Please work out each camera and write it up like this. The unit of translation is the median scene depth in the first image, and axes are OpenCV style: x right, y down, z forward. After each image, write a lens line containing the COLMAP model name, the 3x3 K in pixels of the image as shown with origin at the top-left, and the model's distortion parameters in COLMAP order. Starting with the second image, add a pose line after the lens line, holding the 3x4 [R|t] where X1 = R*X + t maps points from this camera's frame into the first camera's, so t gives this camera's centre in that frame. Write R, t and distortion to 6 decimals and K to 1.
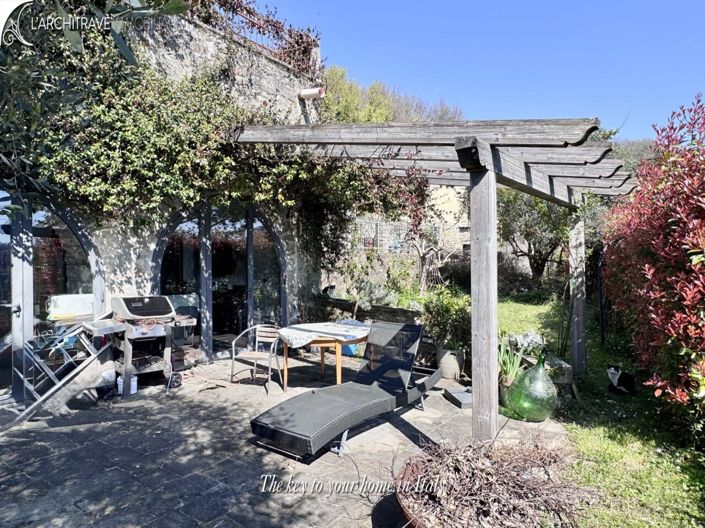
lens RADIAL K [[452.6, 0, 352.5], [0, 452.6, 264.0], [0, 0, 1]] dist [0.004724, 0.000147]
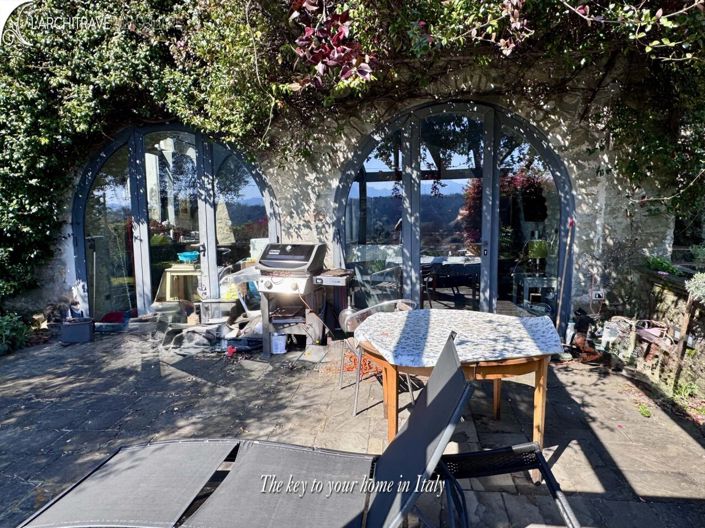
lens RADIAL K [[452.6, 0, 352.5], [0, 452.6, 264.0], [0, 0, 1]] dist [0.004724, 0.000147]
pose [[0.502571, 0.086253, -0.860223, 0.295786], [0.006287, 0.994620, 0.103403, 0.022472], [0.864513, -0.057376, 0.499324, 0.638751]]
